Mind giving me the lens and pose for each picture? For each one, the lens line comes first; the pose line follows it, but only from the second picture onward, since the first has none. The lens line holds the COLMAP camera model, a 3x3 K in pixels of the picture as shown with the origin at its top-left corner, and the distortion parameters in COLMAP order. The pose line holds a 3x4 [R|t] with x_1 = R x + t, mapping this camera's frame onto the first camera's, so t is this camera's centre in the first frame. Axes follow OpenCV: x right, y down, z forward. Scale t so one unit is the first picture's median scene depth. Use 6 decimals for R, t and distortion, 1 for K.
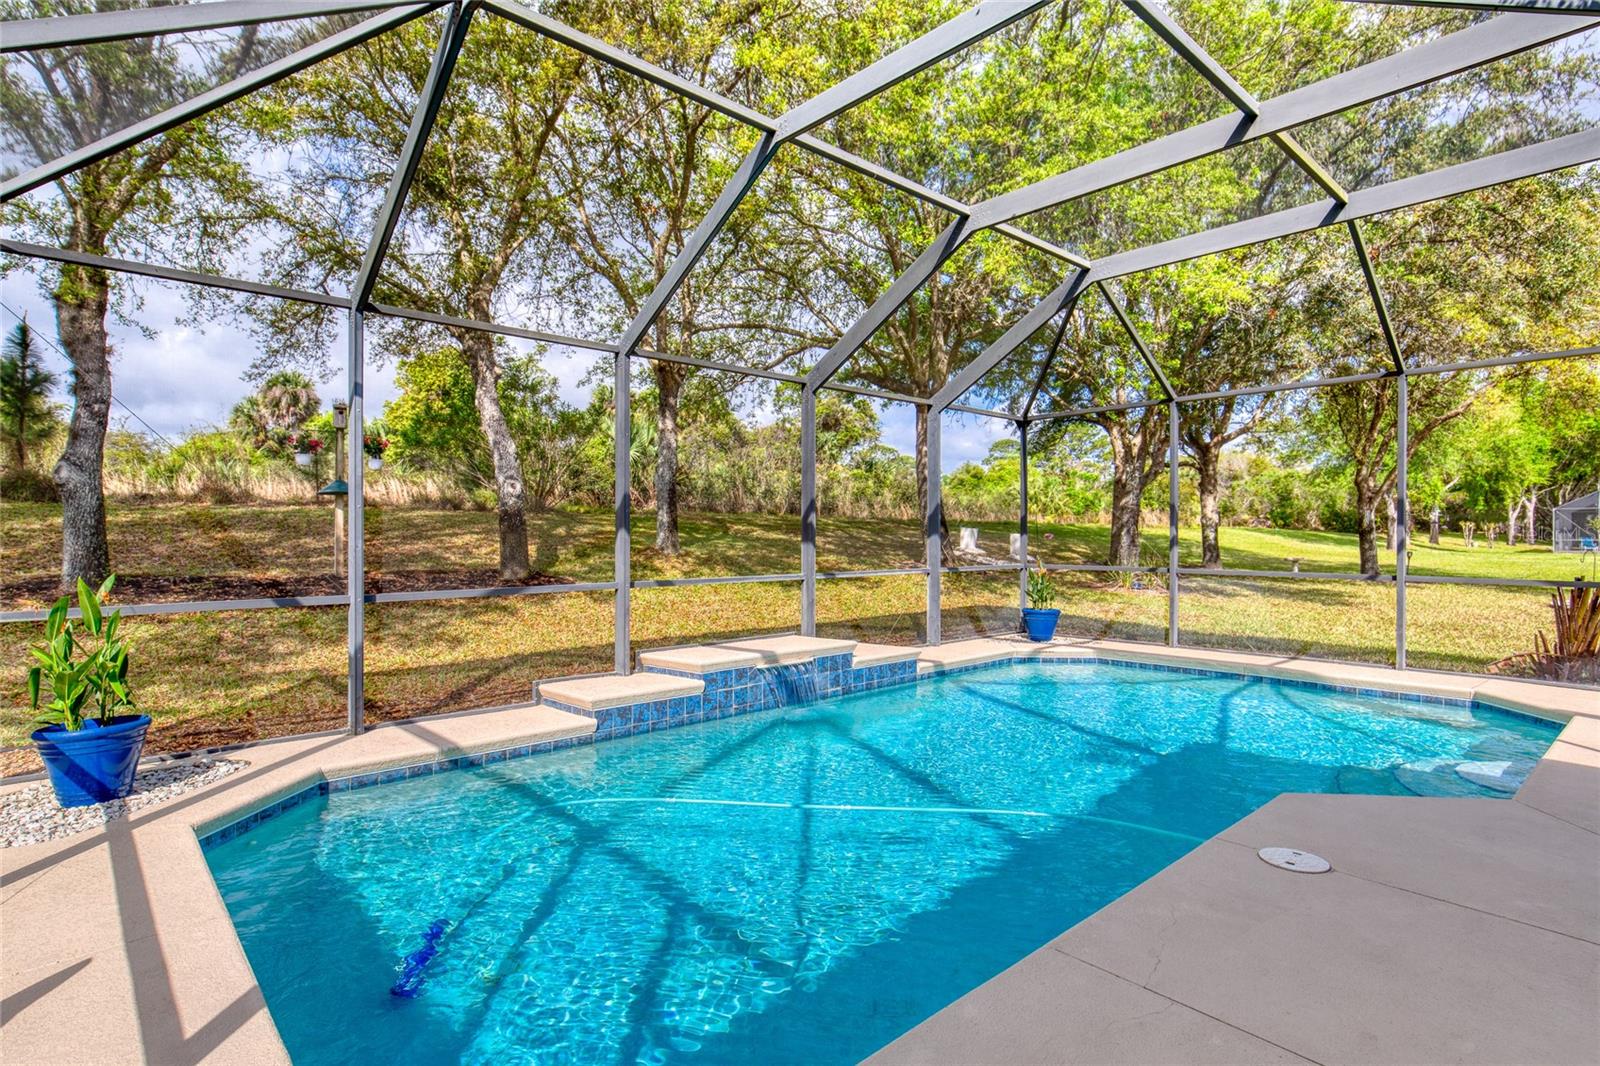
lens RADIAL K [[814.5, 0, 791.1], [0, 814.5, 535.4], [0, 0, 1]] dist [-0.004880, -0.000242]
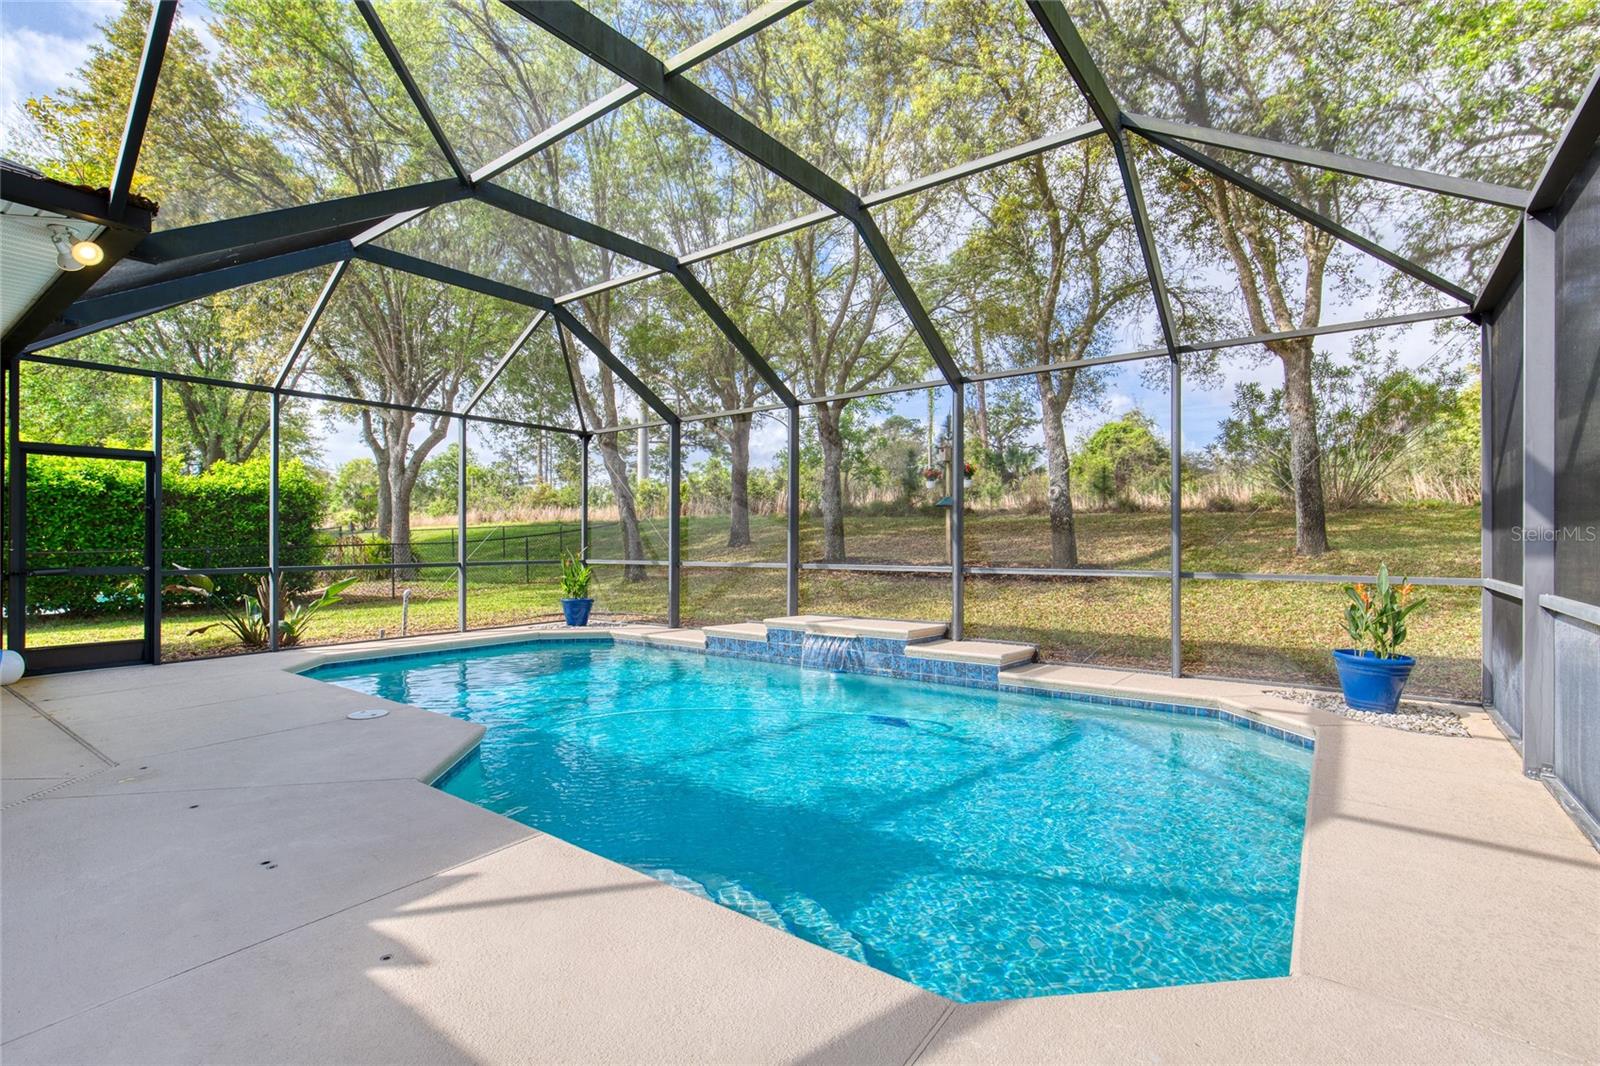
lens RADIAL K [[737.9, 0, 796.2], [0, 737.9, 534.9], [0, 0, 1]] dist [-0.015299, 0.009633]
pose [[0.200129, -0.003975, -0.979762, 0.926728], [-0.000518, 0.999991, -0.004162, 0.009892], [0.979769, 0.001340, 0.200125, 0.629296]]
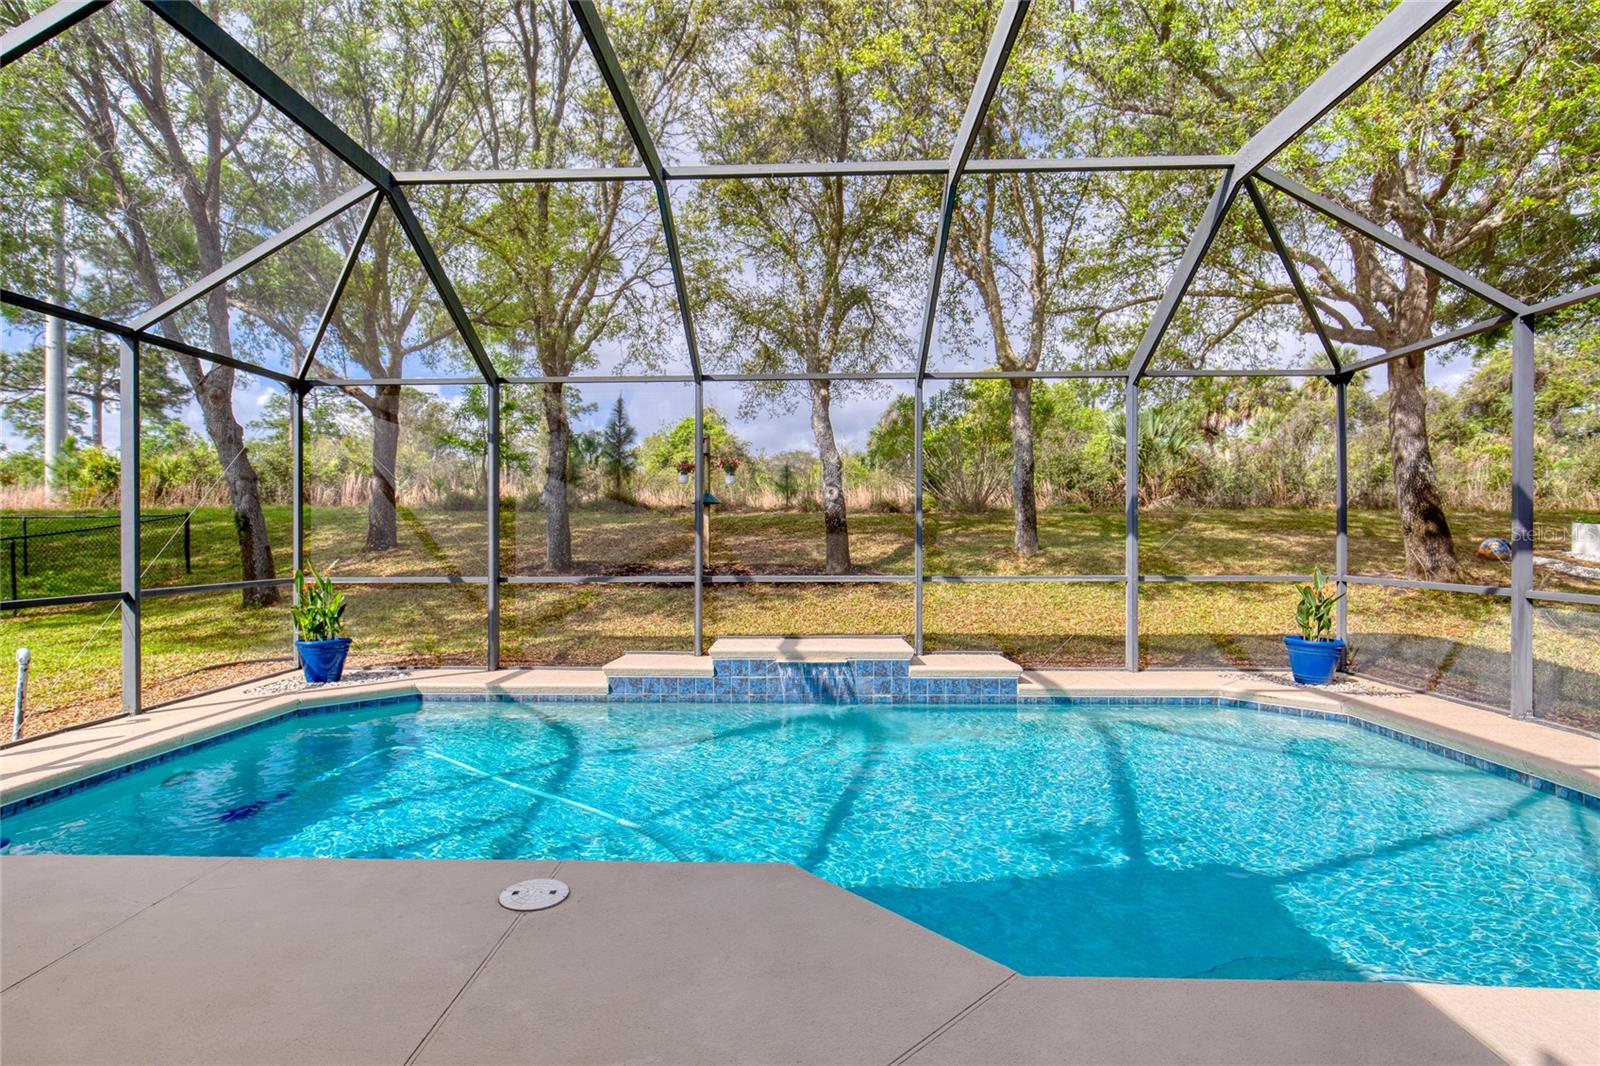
lens RADIAL K [[801.0, 0, 786.4], [0, 801.0, 533.1], [0, 0, 1]] dist [-0.007515, -0.000209]
pose [[0.717613, -0.000911, -0.696441, 0.583545], [0.000804, 1.000000, -0.000479, -0.003379], [0.696441, -0.000216, 0.717614, 0.220238]]
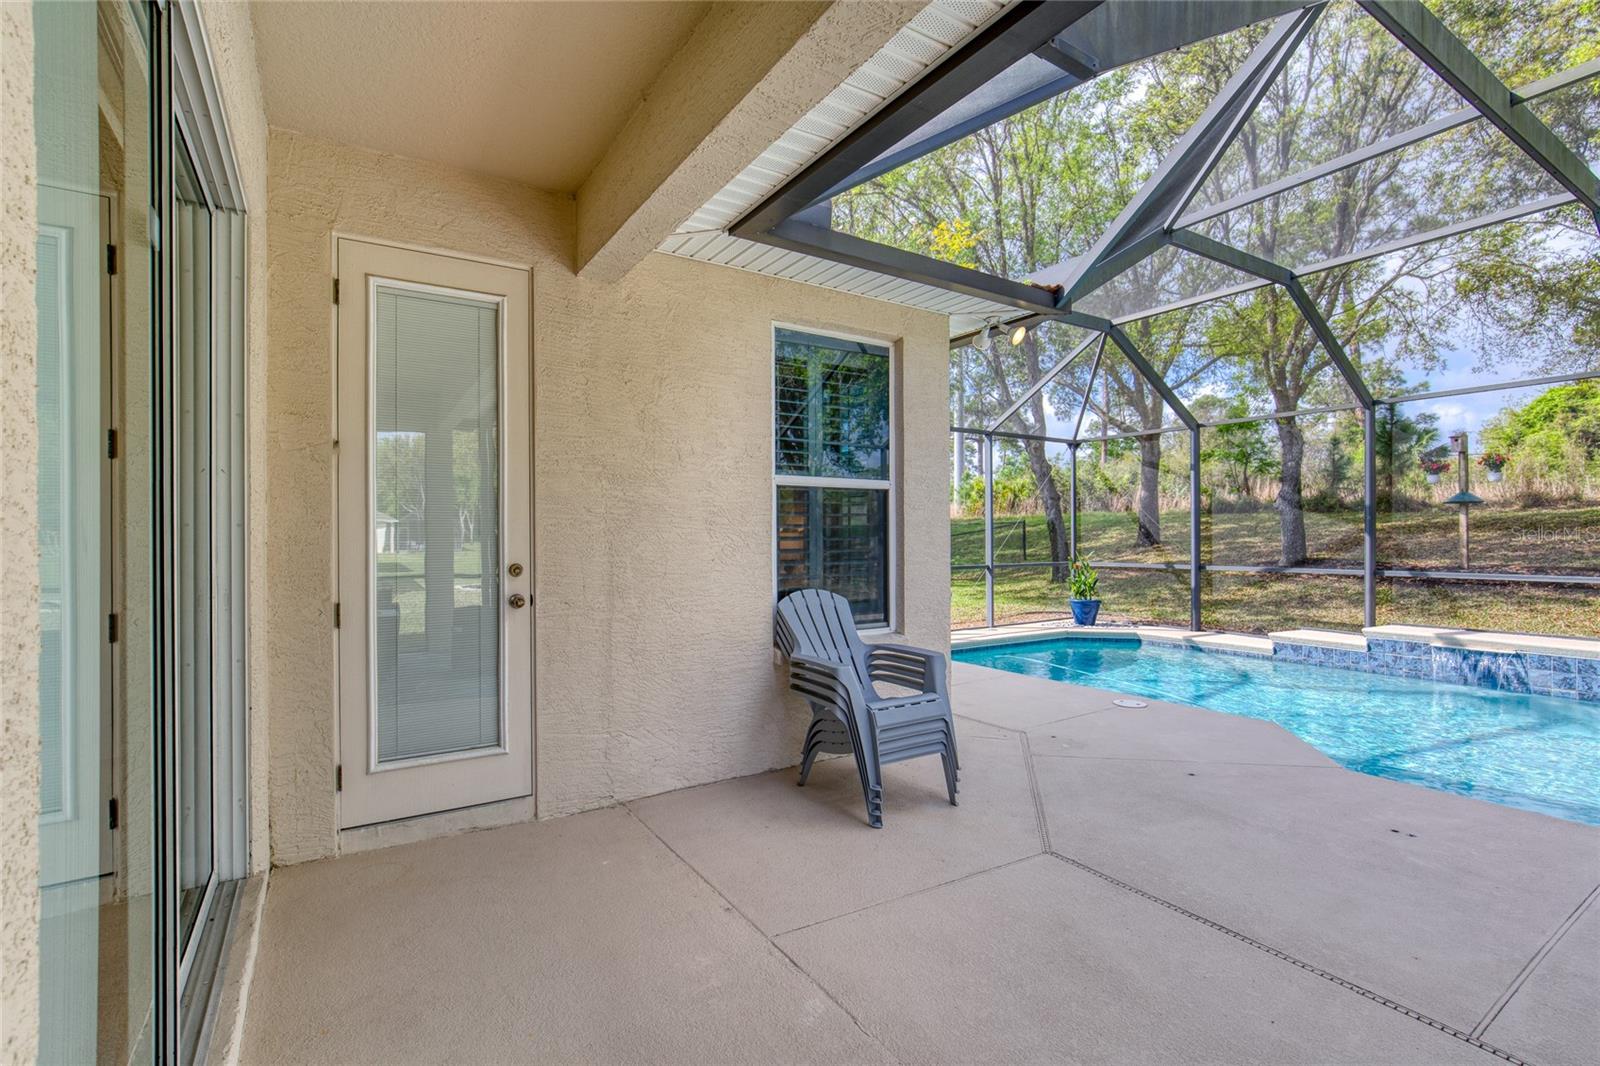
lens RADIAL K [[726.8, 0, 791.6], [0, 726.8, 532.8], [0, 0, 1]] dist [-0.019184, 0.009190]
pose [[-0.168496, -0.000005, -0.985702, 1.002910], [0.005094, 0.999987, -0.000875, -0.009515], [0.985689, -0.005168, -0.168494, 0.194350]]
